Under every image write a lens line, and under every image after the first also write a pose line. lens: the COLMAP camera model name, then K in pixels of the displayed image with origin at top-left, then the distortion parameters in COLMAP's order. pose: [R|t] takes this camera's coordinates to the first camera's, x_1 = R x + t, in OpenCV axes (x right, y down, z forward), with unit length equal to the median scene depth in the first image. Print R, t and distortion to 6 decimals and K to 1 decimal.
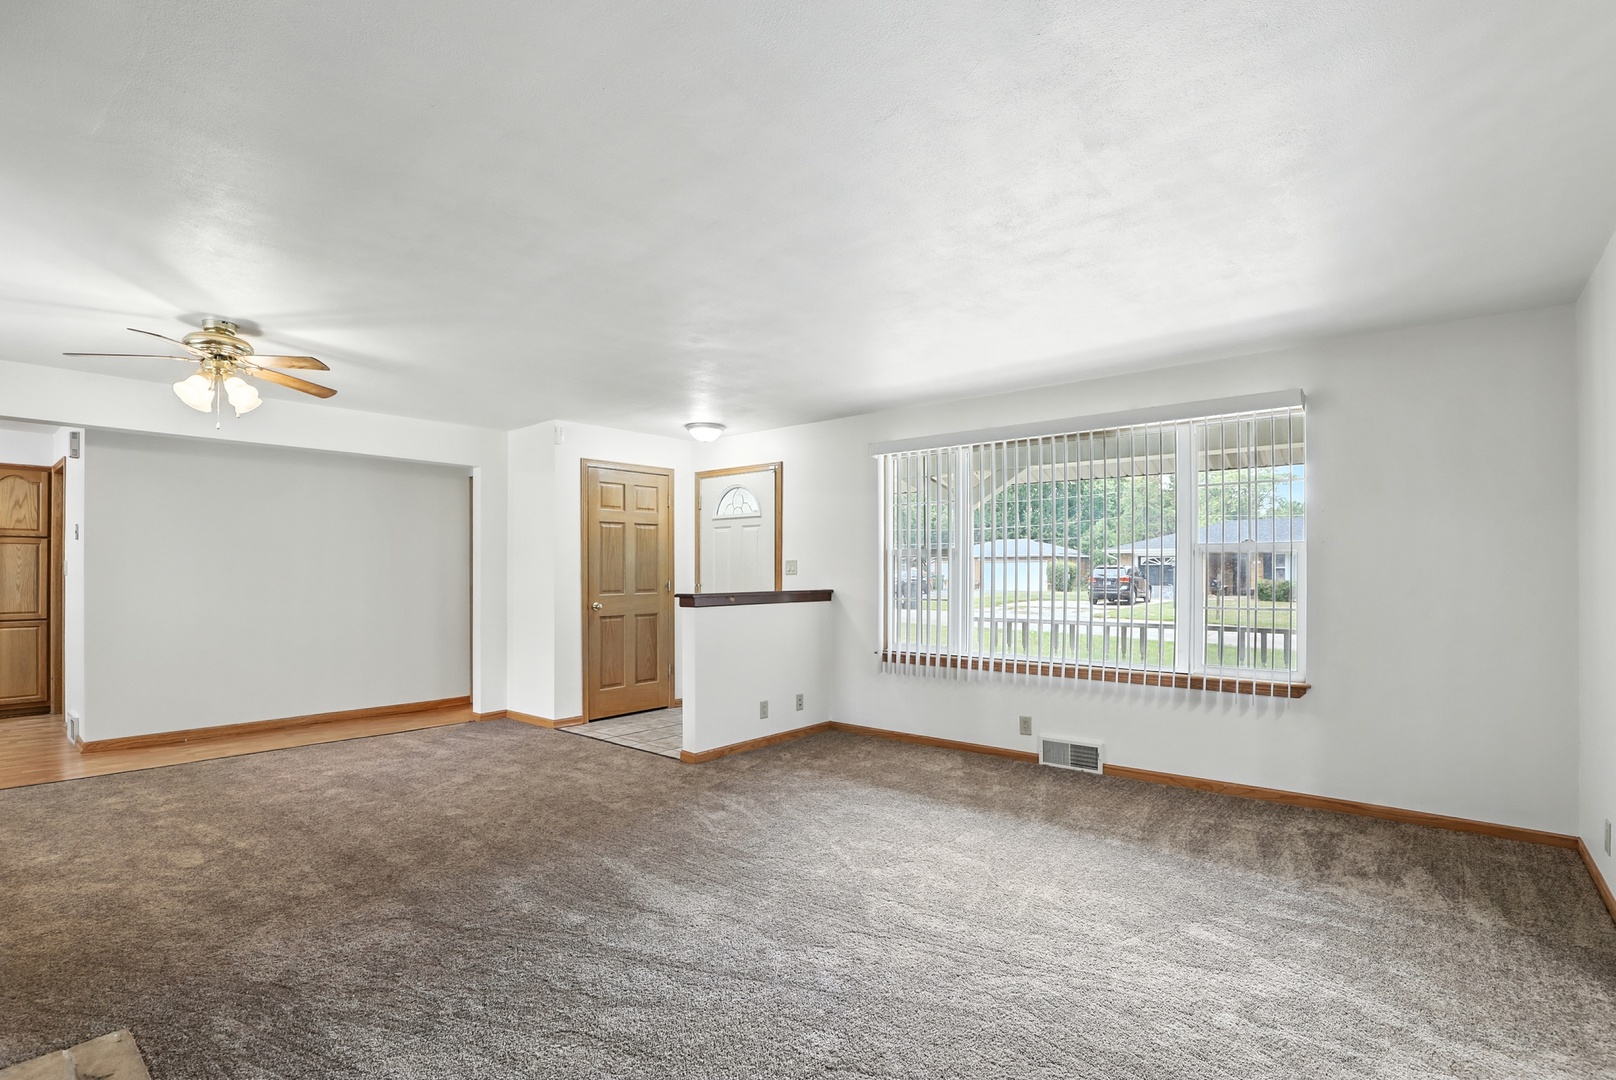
lens RADIAL K [[761.0, 0, 803.8], [0, 761.0, 541.8], [0, 0, 1]] dist [-0.034159, 0.005368]
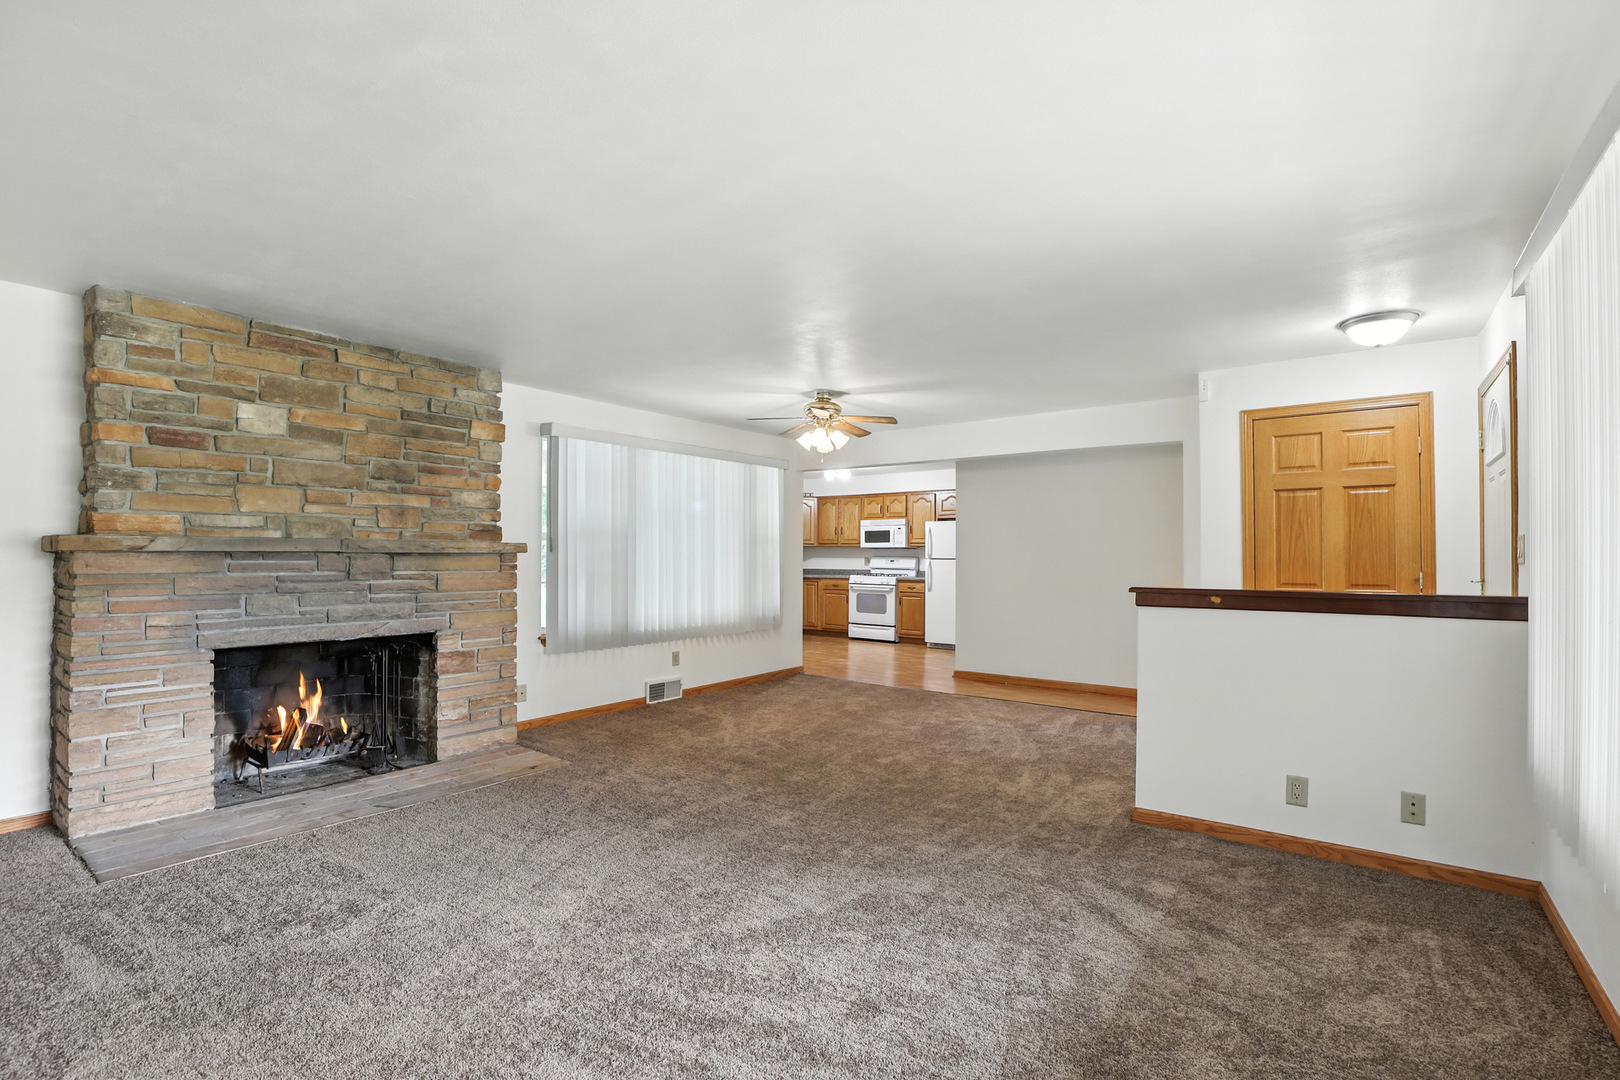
lens RADIAL K [[748.9, 0, 807.8], [0, 748.9, 543.1], [0, 0, 1]] dist [-0.038502, 0.008322]
pose [[0.051897, -0.016846, -0.998510, 0.479356], [0.027668, 0.999498, -0.015425, 0.027790], [0.998269, -0.026827, 0.052337, 0.580476]]
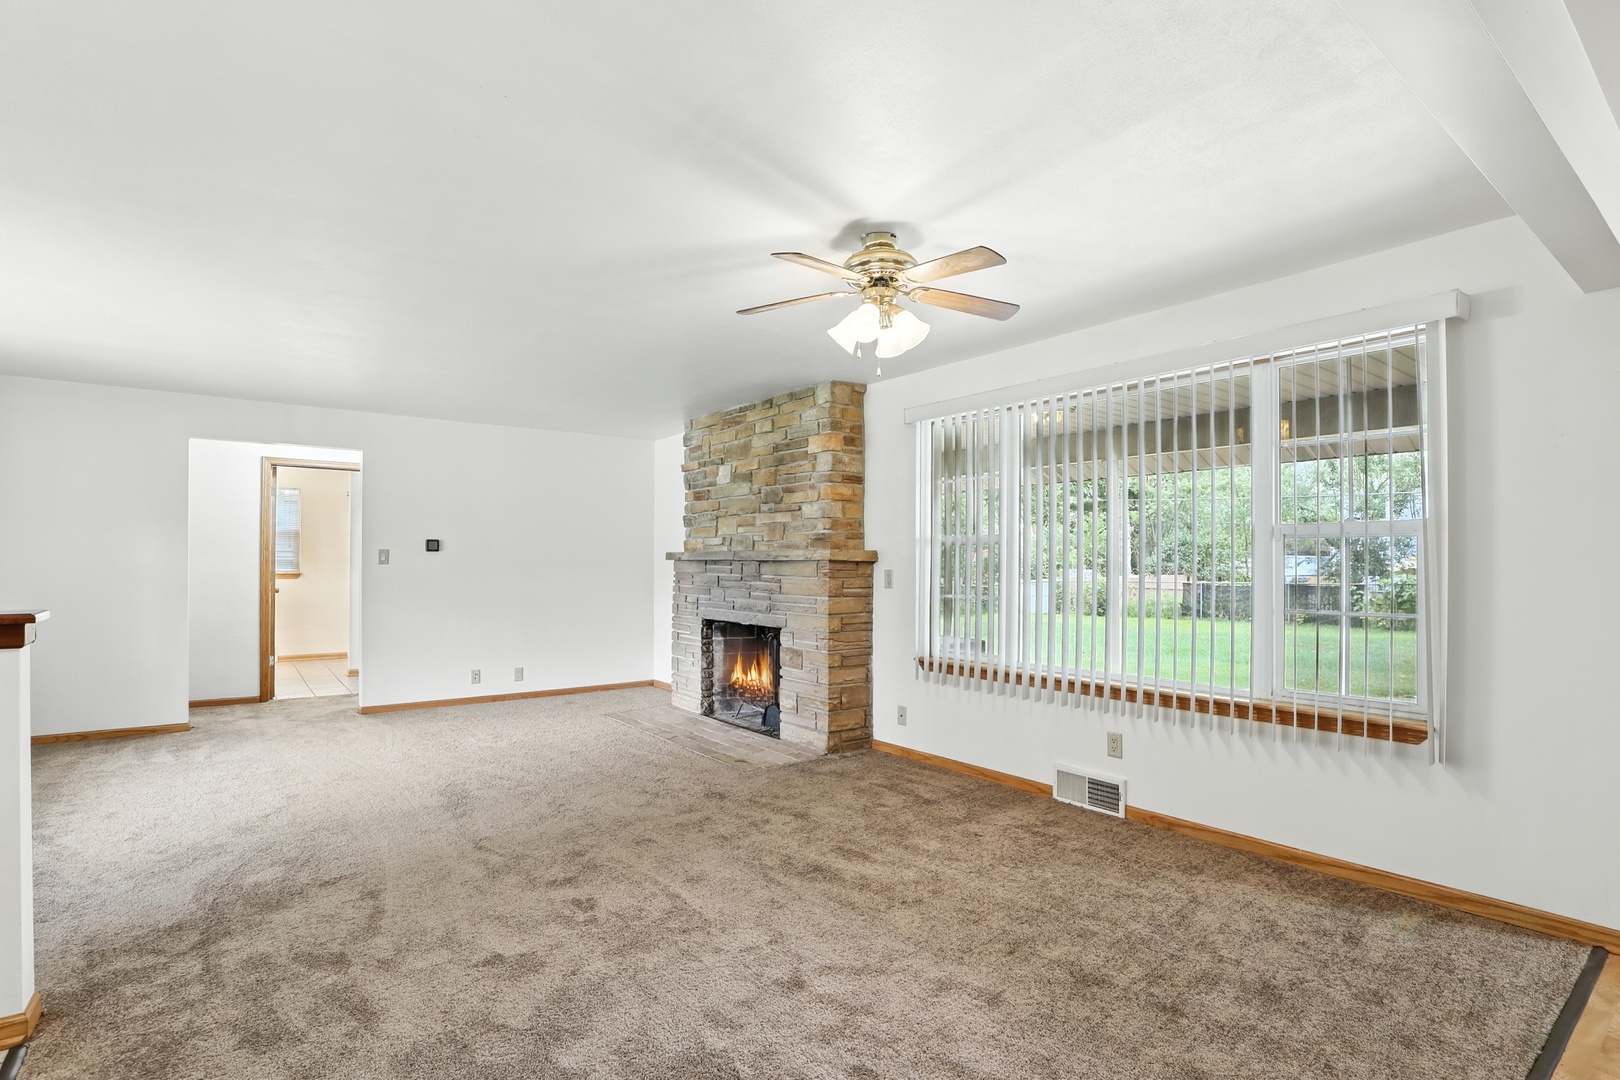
lens RADIAL K [[774.8, 0, 806.4], [0, 774.8, 561.1], [0, 0, 1]] dist [-0.038271, 0.007150]
pose [[-0.974034, -0.004117, 0.226364, -0.568478], [-0.011475, 0.999447, -0.031200, 0.045200], [-0.226110, -0.032987, -0.973543, 1.151826]]
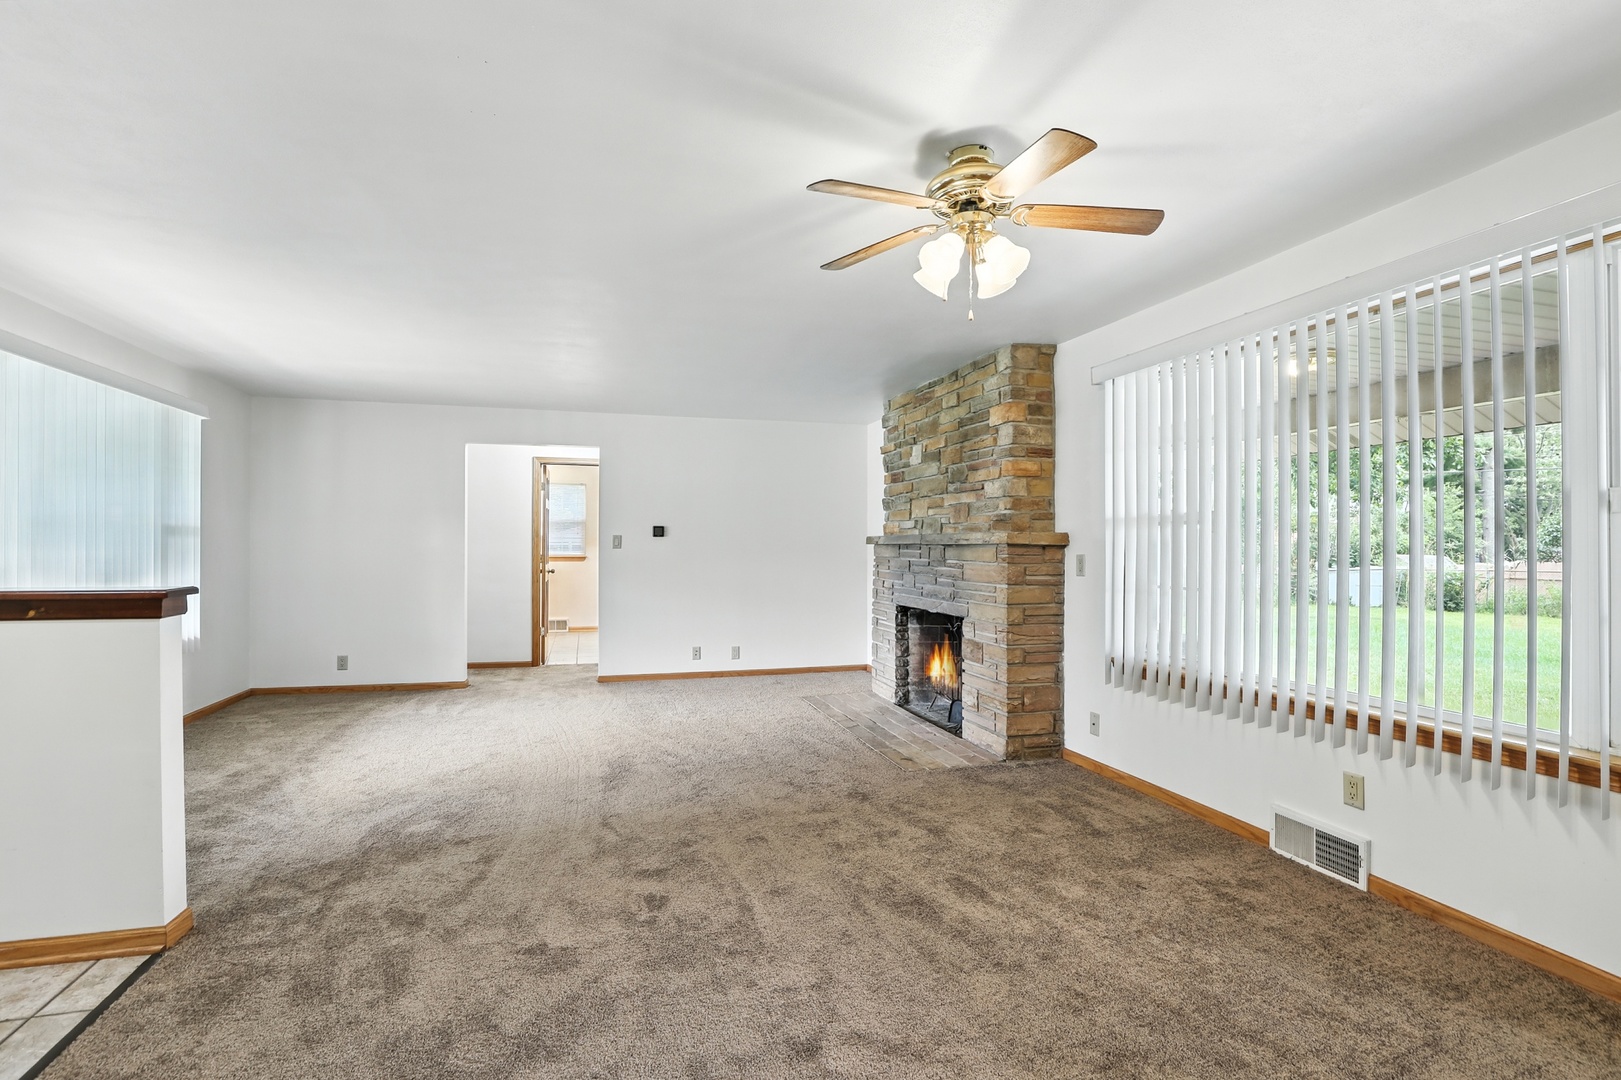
lens RADIAL K [[749.3, 0, 808.3], [0, 749.3, 543.1], [0, 0, 1]] dist [-0.038502, 0.008322]
pose [[-0.827350, -0.000626, 0.561687, -0.653261], [-0.020408, 0.999373, -0.028947, 0.041868], [-0.561316, -0.035412, -0.826843, 1.031489]]
